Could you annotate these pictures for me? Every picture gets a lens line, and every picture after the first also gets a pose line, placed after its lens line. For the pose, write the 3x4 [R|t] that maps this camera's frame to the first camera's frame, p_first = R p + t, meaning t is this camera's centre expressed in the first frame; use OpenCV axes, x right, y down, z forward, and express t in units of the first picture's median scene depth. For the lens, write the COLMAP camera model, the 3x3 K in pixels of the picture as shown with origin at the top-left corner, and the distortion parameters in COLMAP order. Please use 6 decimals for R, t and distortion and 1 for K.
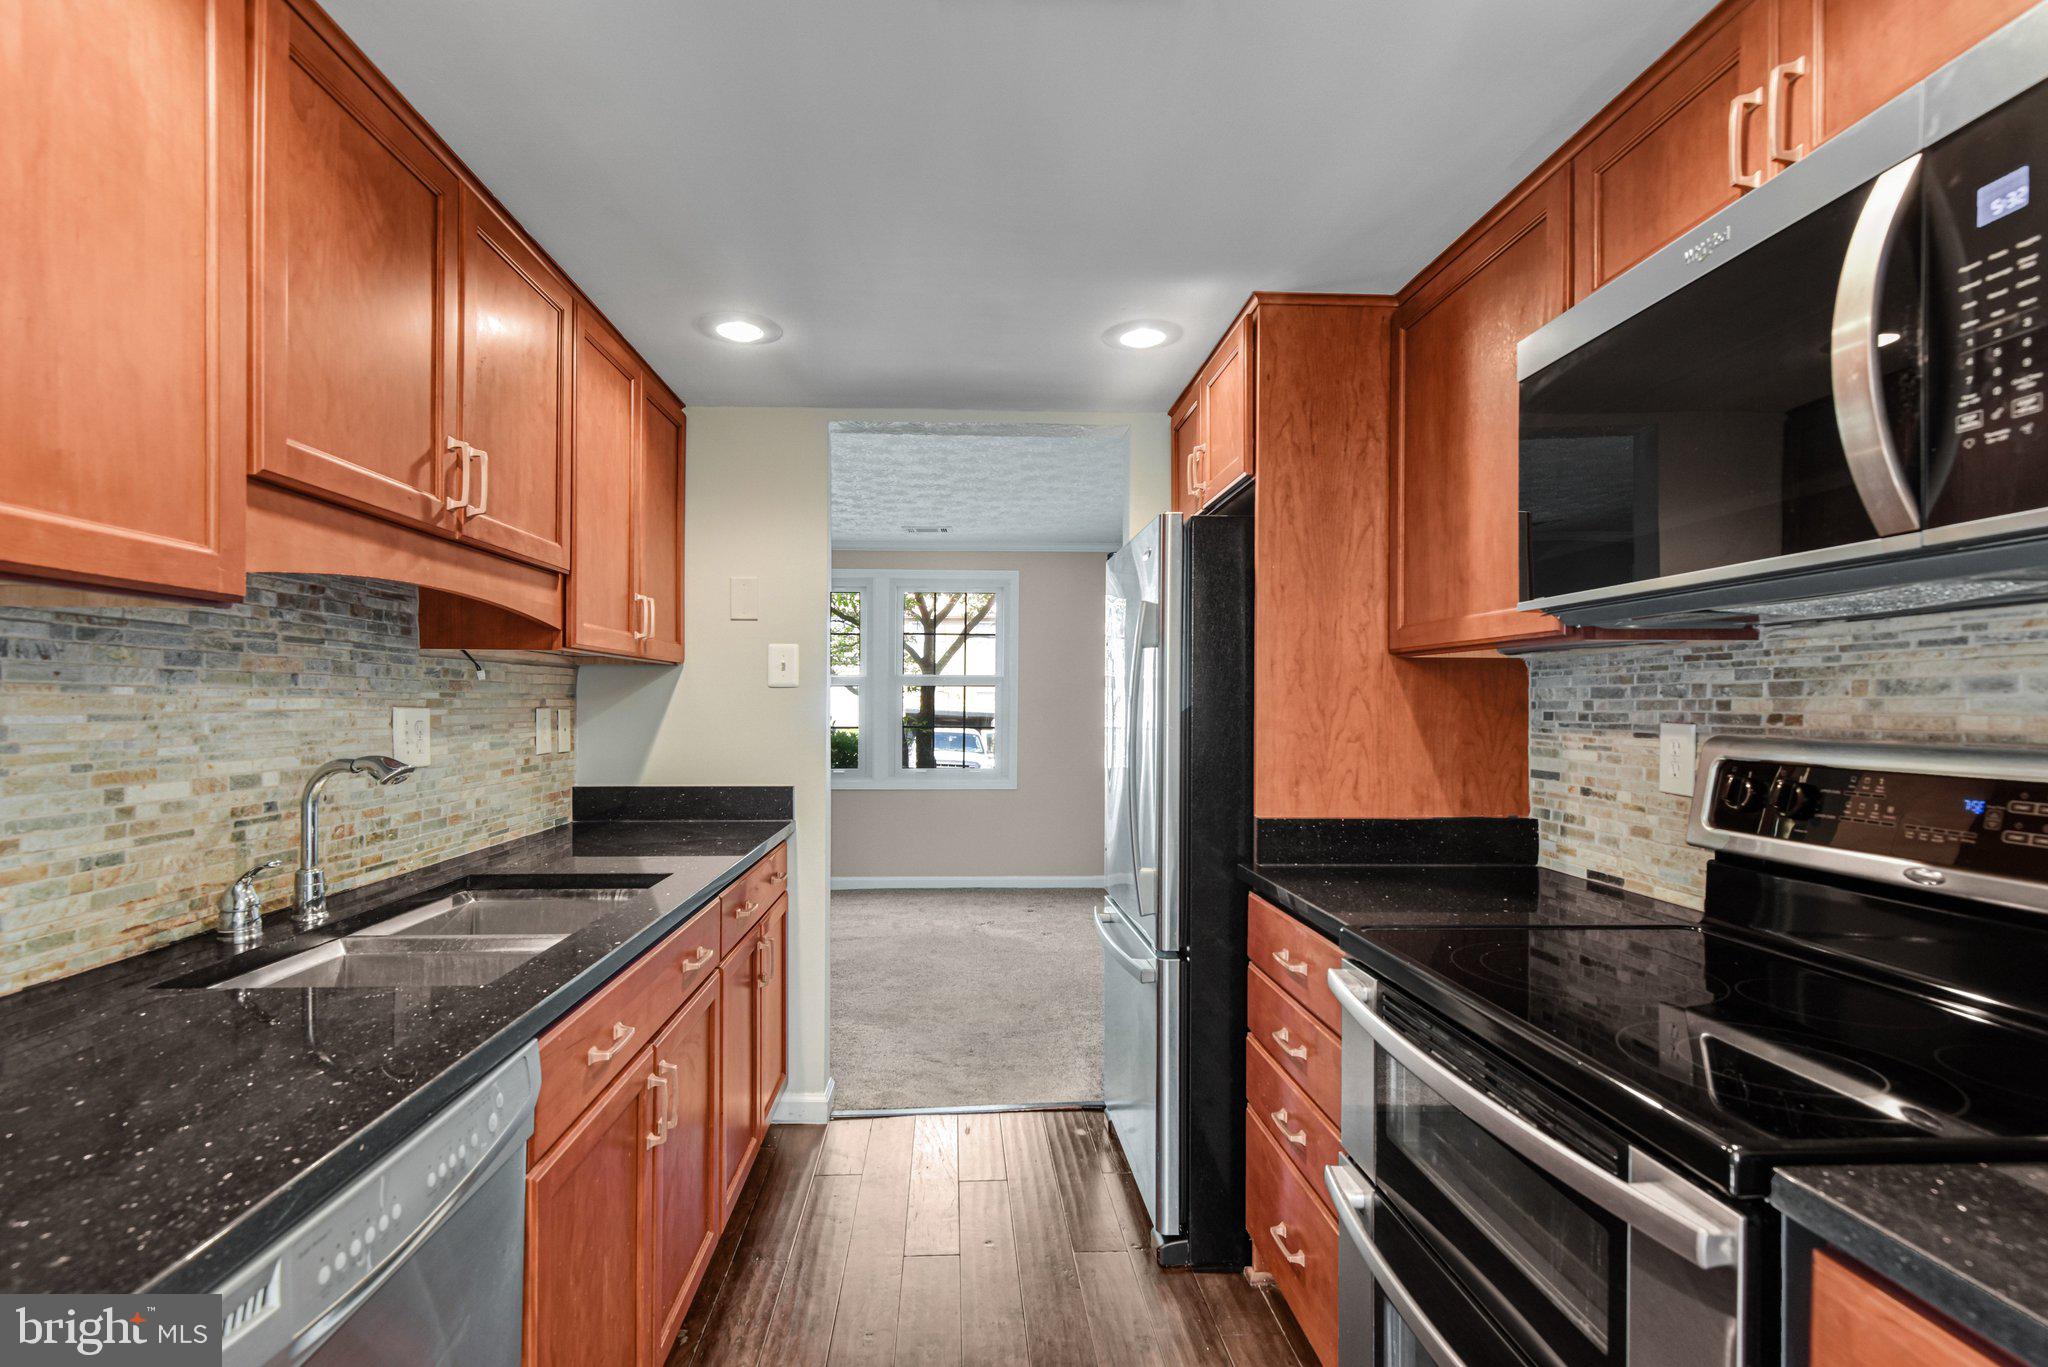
lens RADIAL K [[955.7, 0, 992.9], [0, 955.7, 712.3], [0, 0, 1]] dist [0.000530, -0.006167]
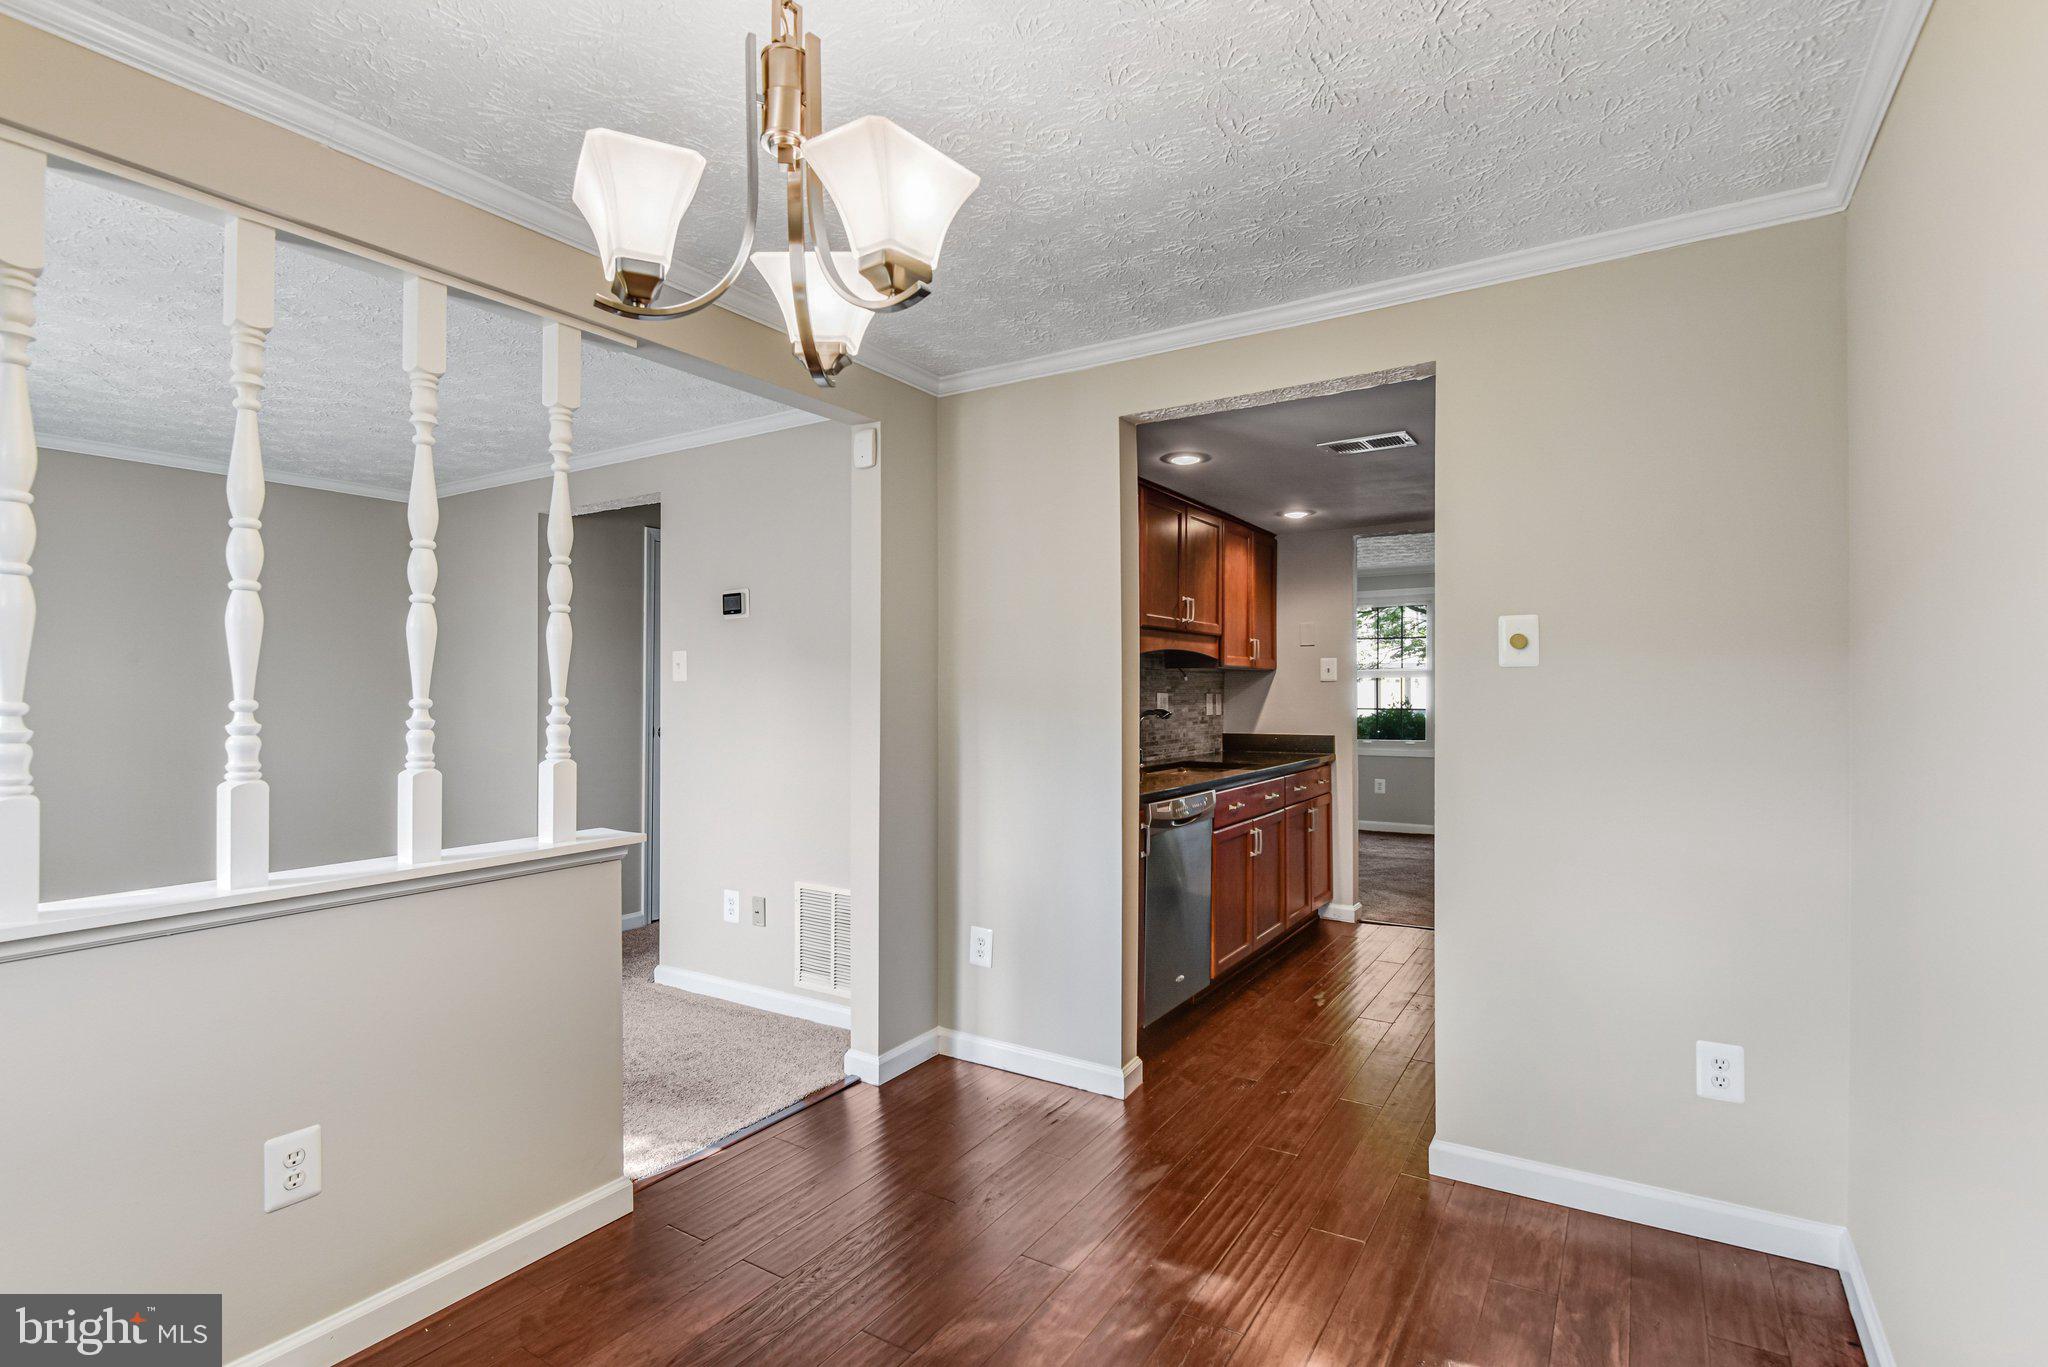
lens RADIAL K [[955.7, 0, 1034.9], [0, 955.7, 679.1], [0, 0, 1]] dist [0.000530, -0.006167]
pose [[0.822517, -0.011109, -0.568632, 0.521752], [-0.002055, 0.999745, -0.022505, 0.016213], [0.568737, 0.019679, 0.822284, -1.207514]]
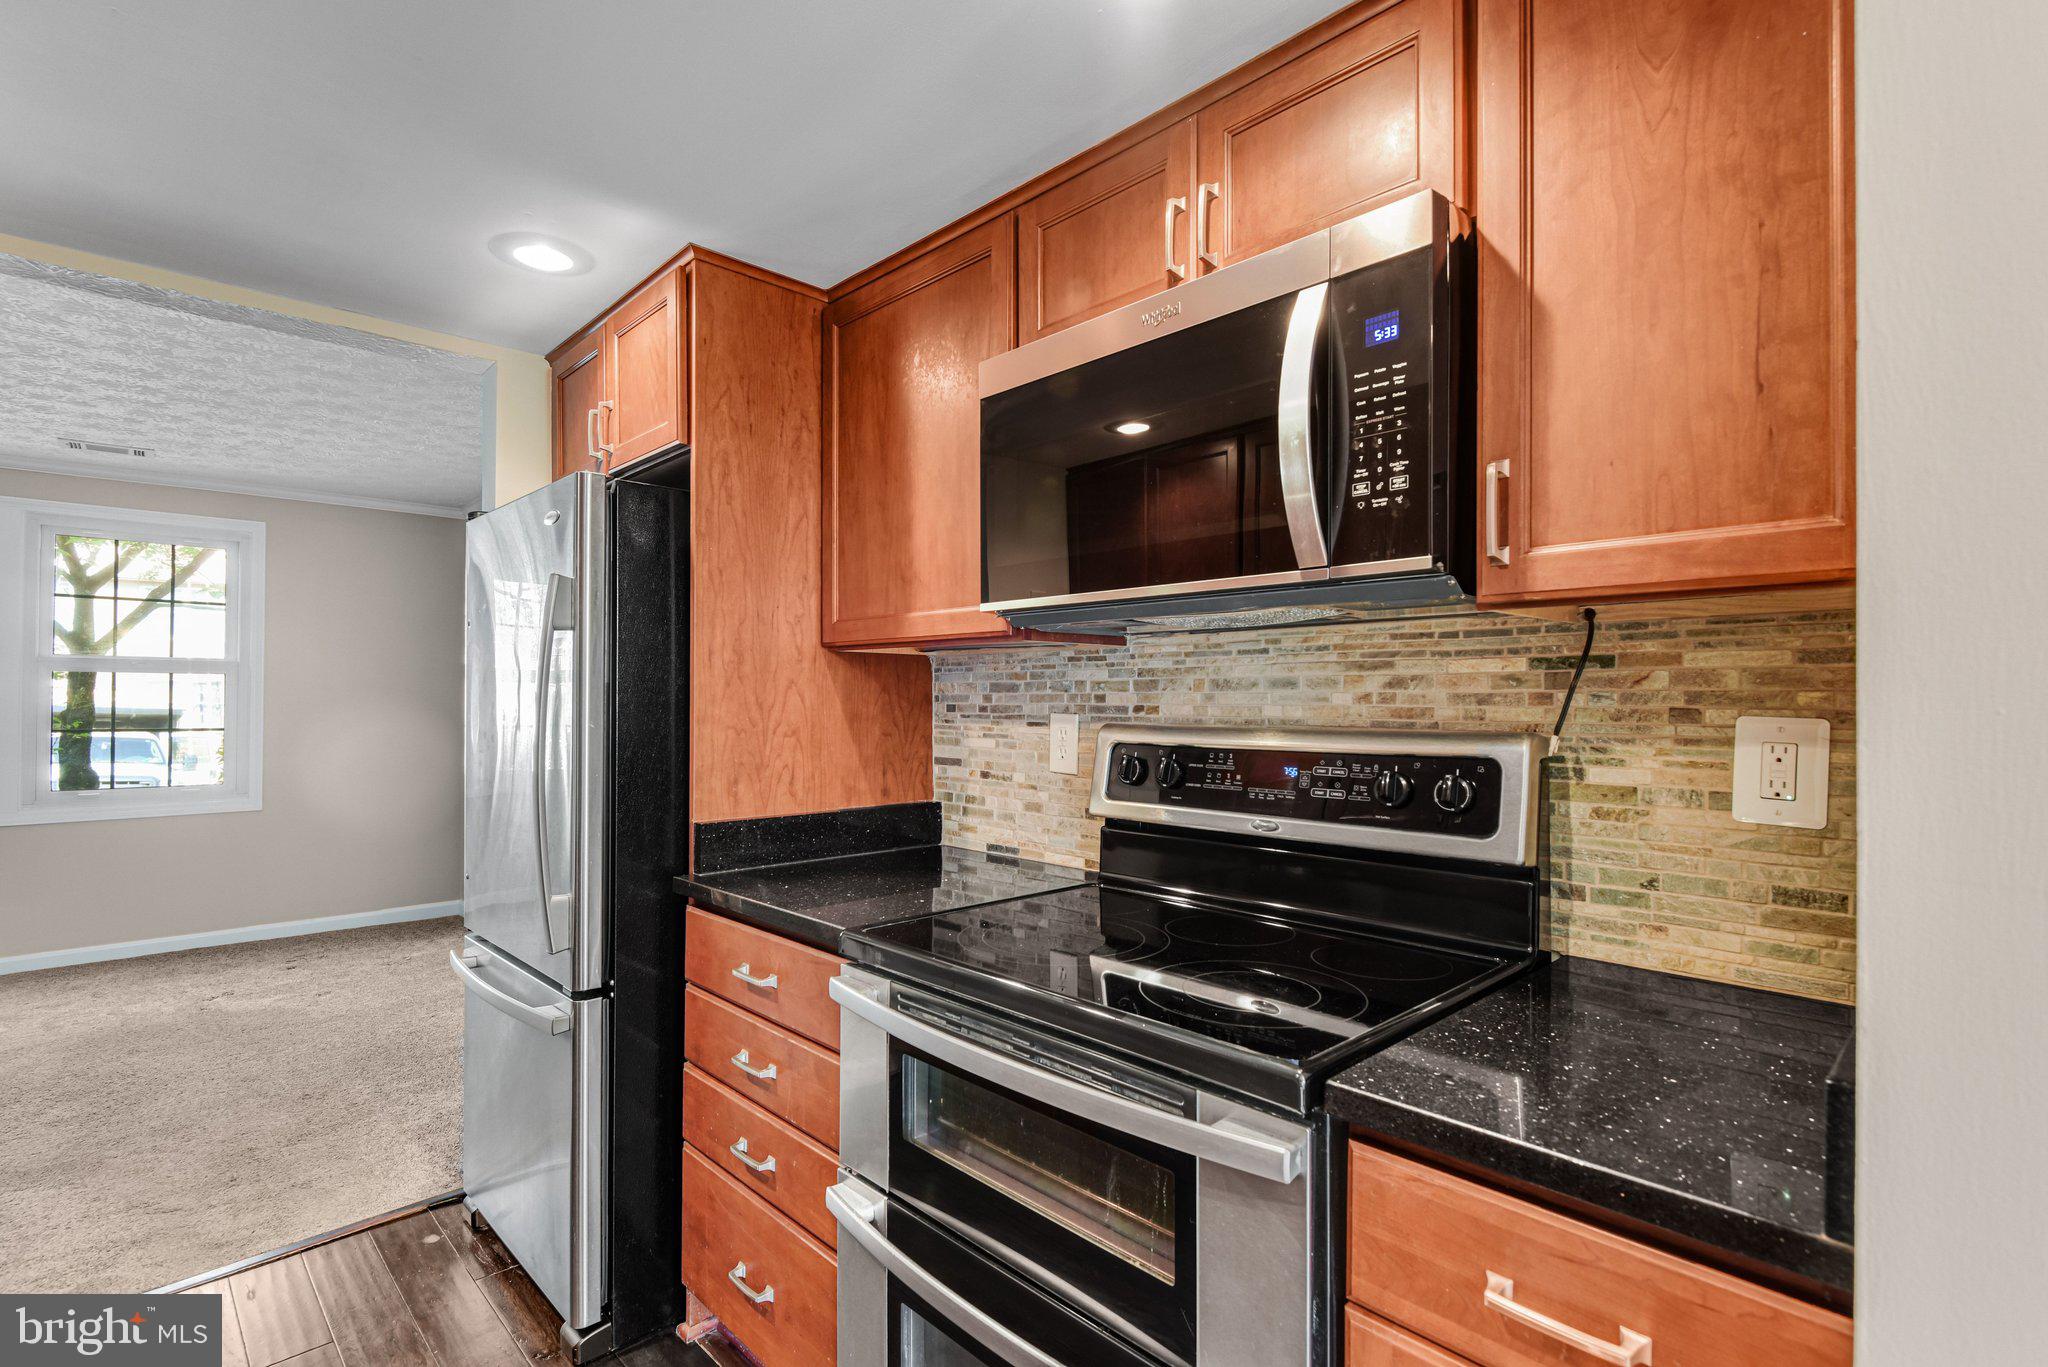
lens RADIAL K [[955.7, 0, 1022.5], [0, 955.7, 698.7], [0, 0, 1]] dist [0.000530, -0.006167]
pose [[0.748049, -0.002139, 0.663641, -0.100289], [0.006755, 0.999968, -0.004391, -0.001775], [-0.663610, 0.007767, 0.748039, 0.125871]]
